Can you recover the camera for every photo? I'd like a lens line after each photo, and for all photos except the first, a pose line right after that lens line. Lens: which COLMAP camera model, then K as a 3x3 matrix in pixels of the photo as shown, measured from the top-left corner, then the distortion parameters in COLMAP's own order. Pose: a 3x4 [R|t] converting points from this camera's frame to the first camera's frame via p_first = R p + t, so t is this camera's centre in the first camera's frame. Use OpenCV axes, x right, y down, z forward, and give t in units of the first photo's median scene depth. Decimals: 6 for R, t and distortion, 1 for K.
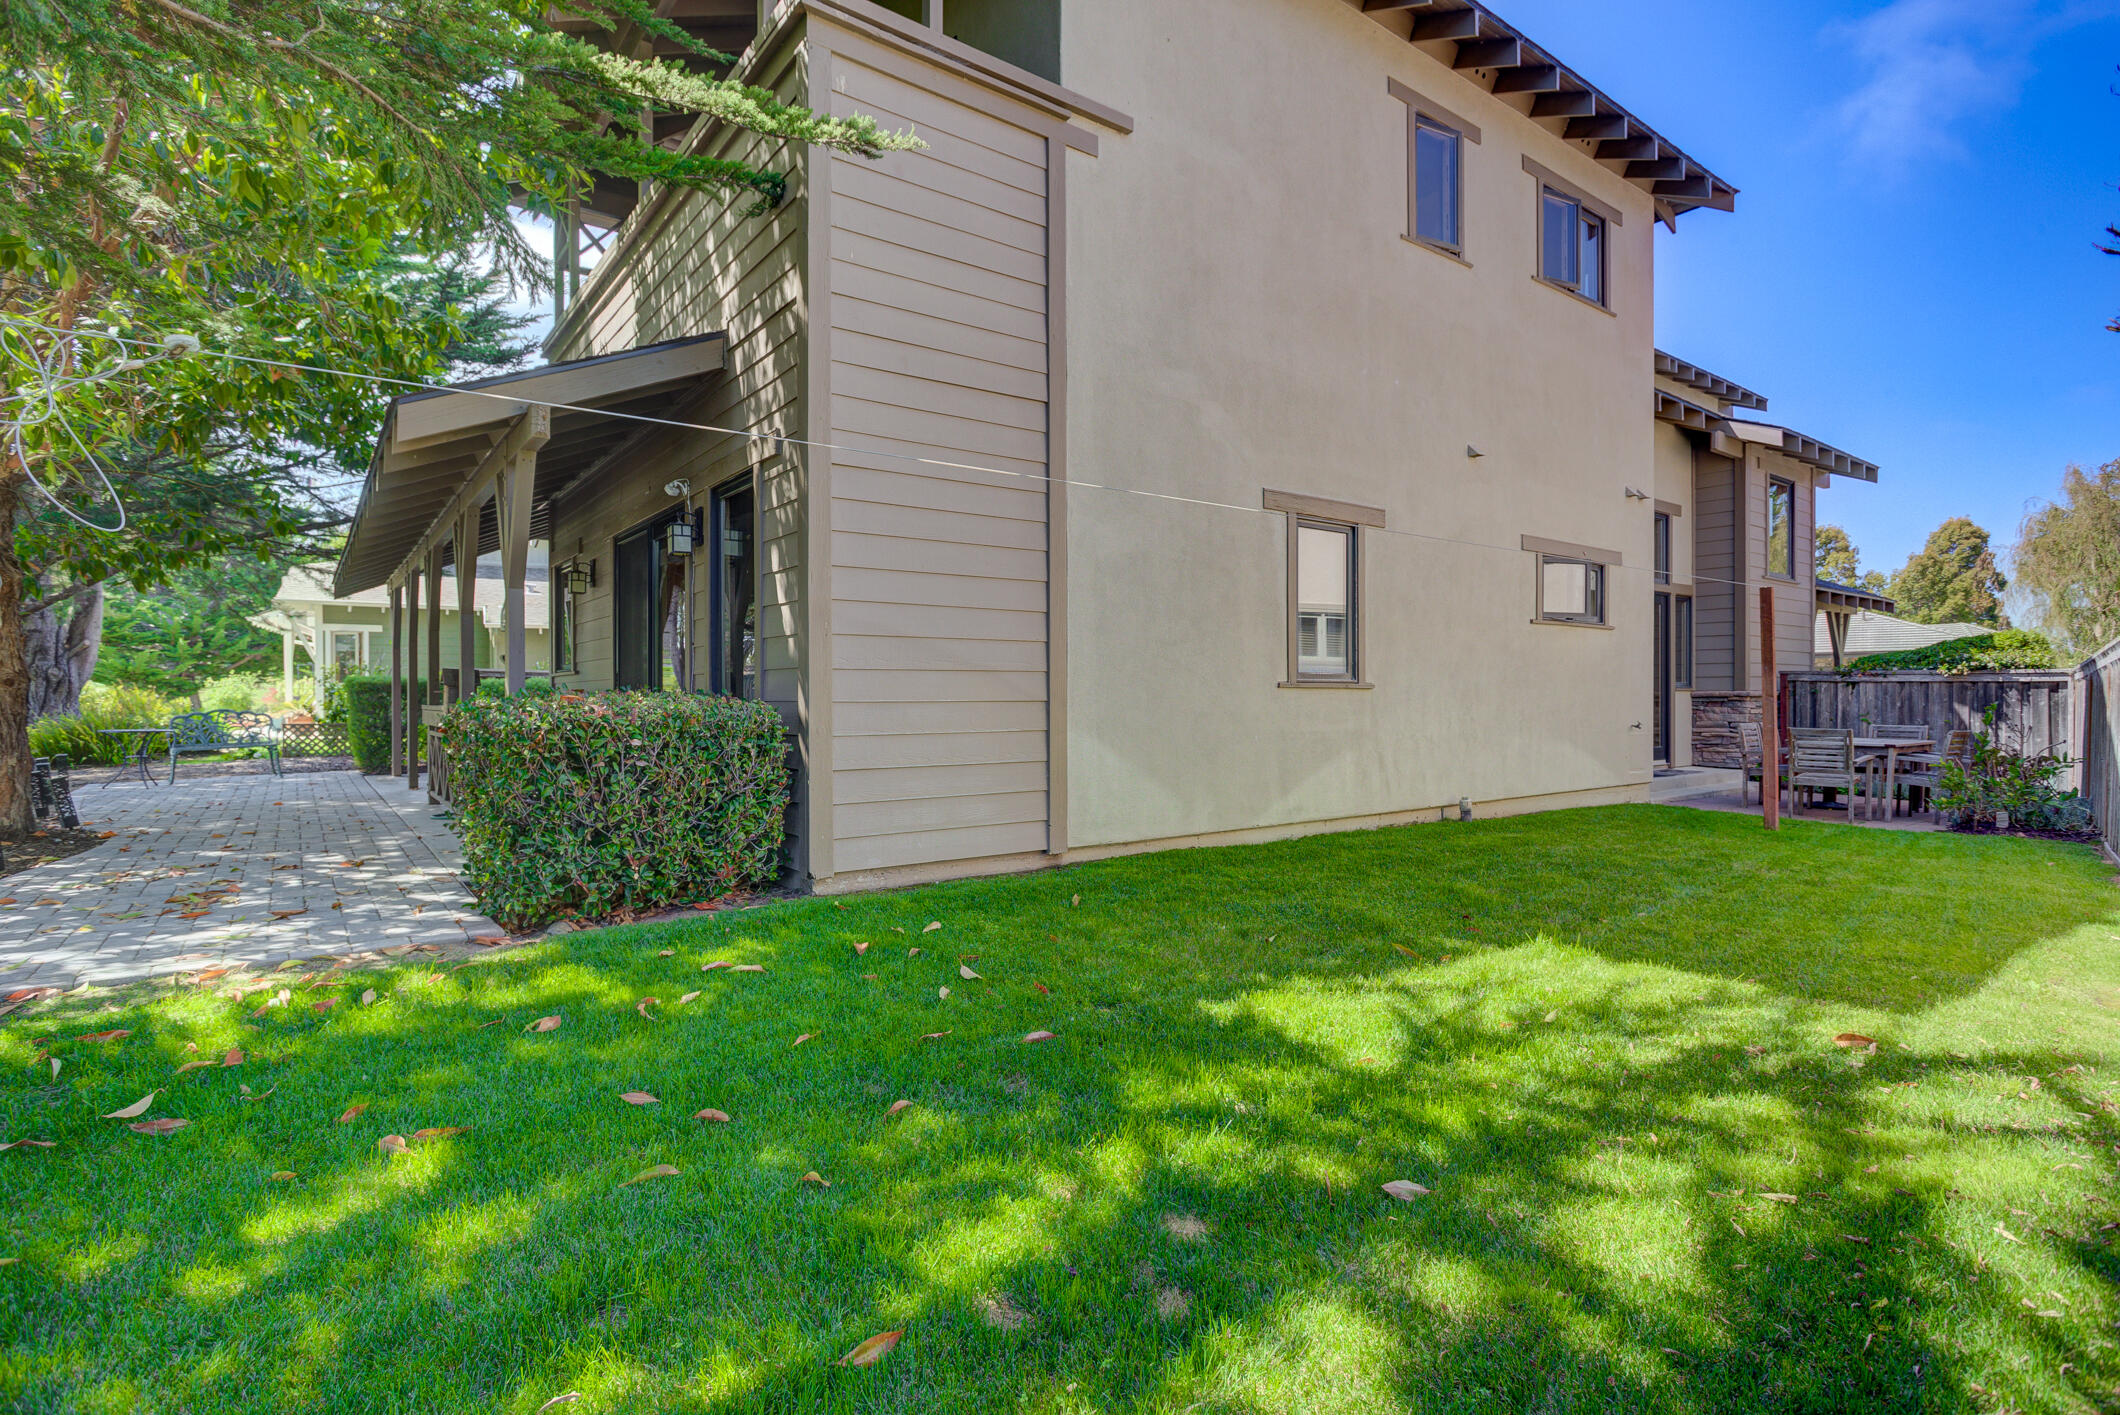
lens RADIAL K [[1032.4, 0, 1060.0], [0, 1032.4, 707.5], [0, 0, 1]] dist [-0.000585, -0.000134]
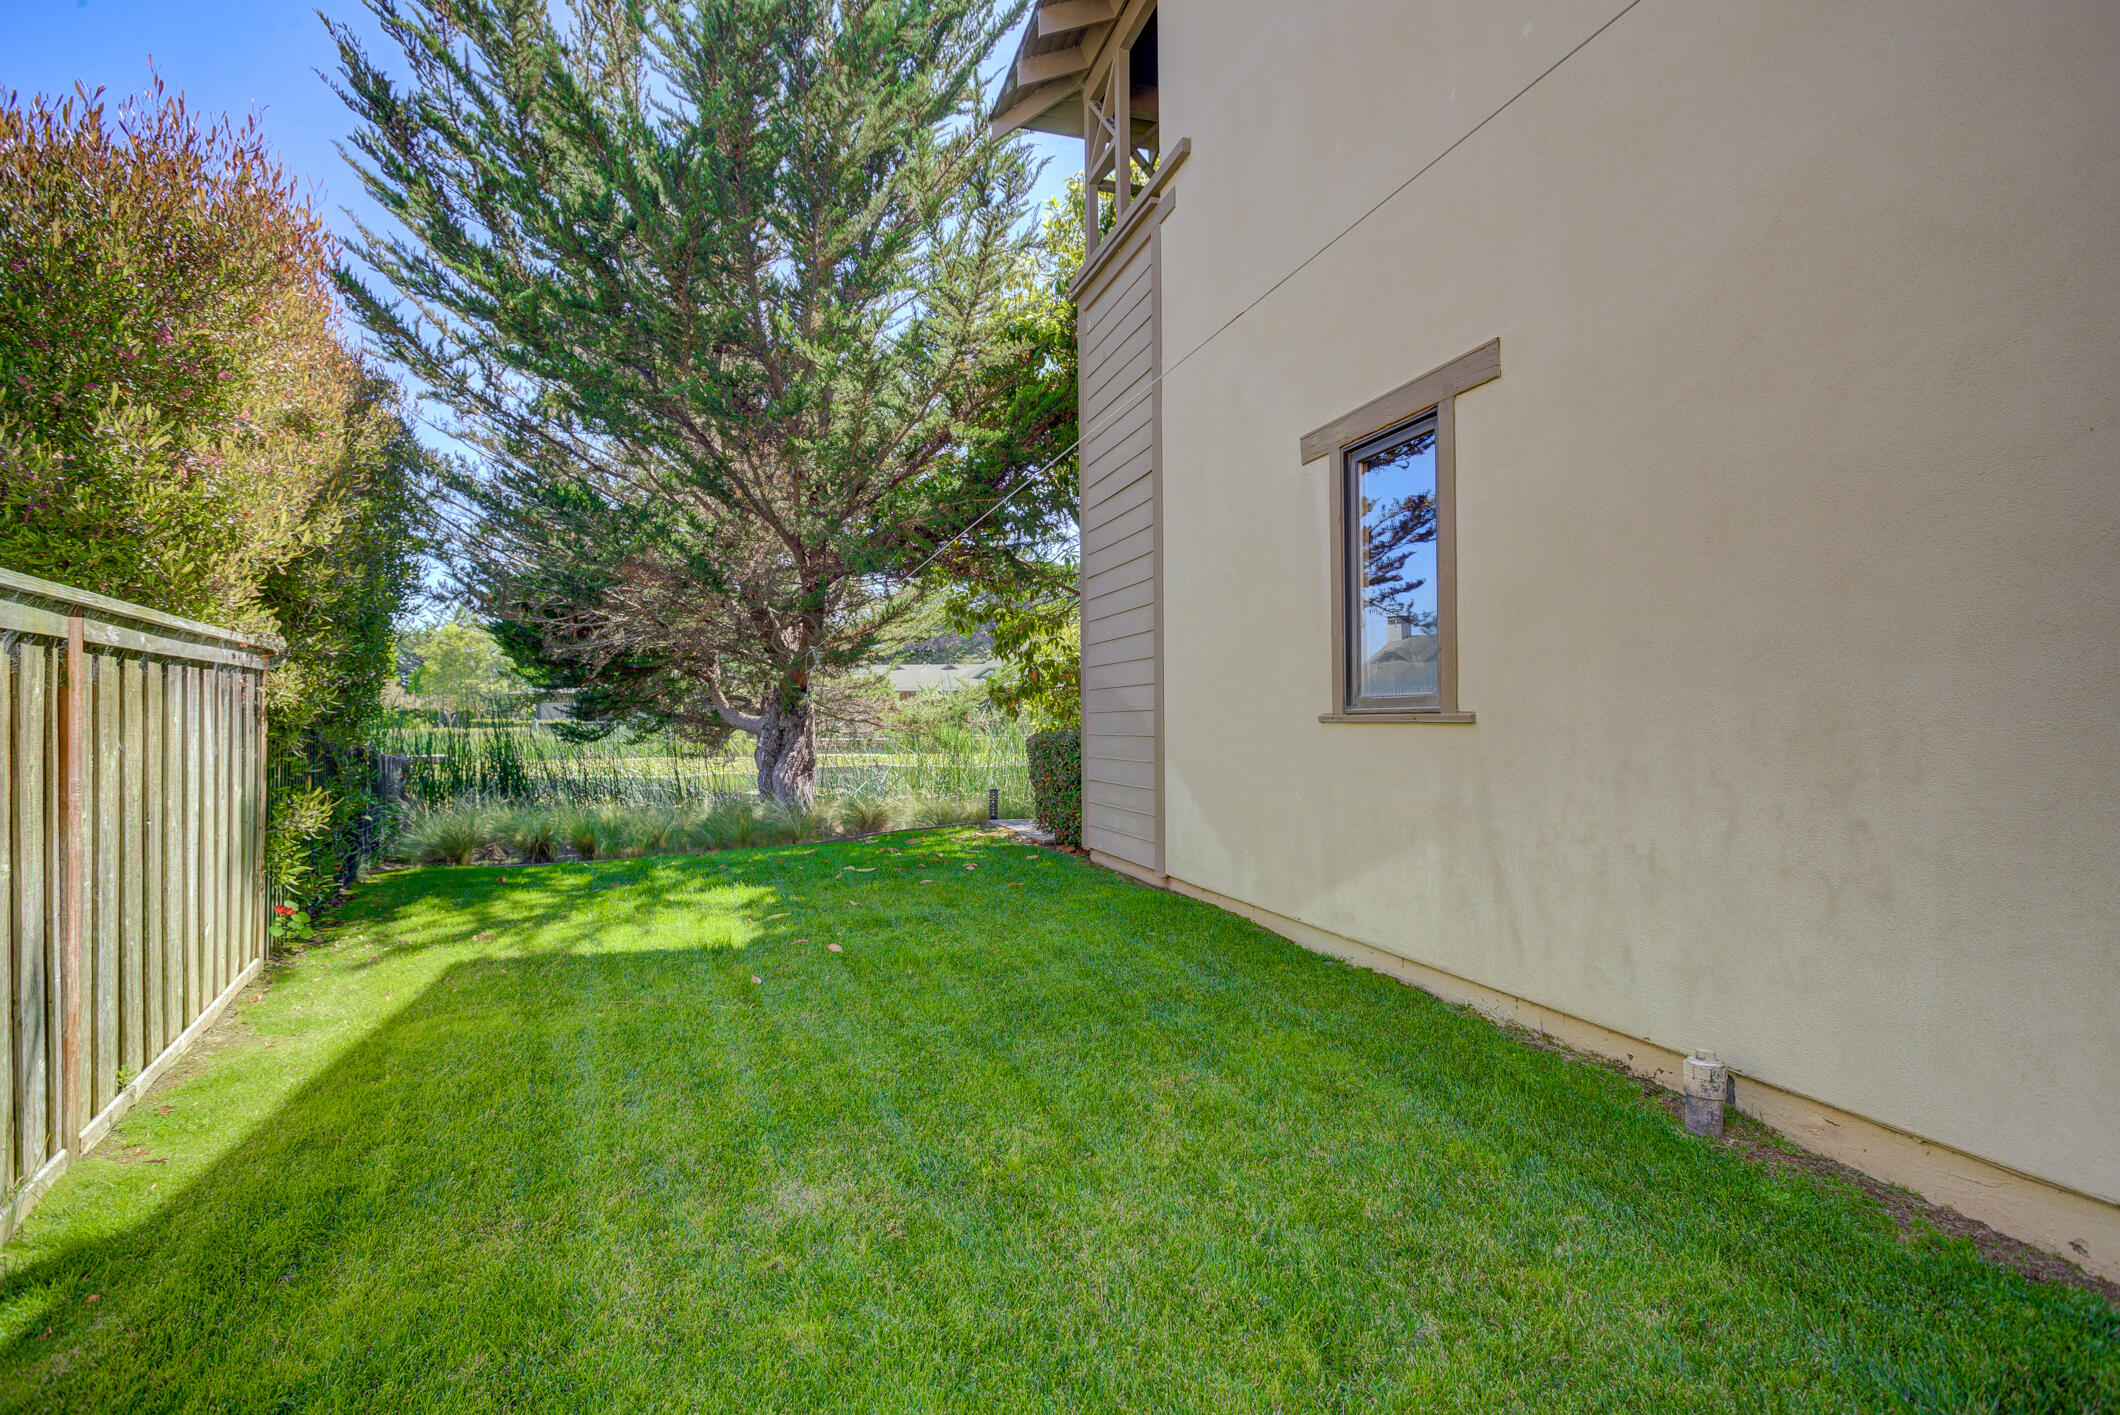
lens RADIAL K [[1032.4, 0, 1060.0], [0, 1032.4, 707.5], [0, 0, 1]] dist [-0.000585, -0.000134]
pose [[-0.330235, -0.007418, -0.943870, 0.486709], [-0.003850, 0.999971, -0.006512, -0.013021], [0.943891, 0.001484, -0.330254, 0.577248]]
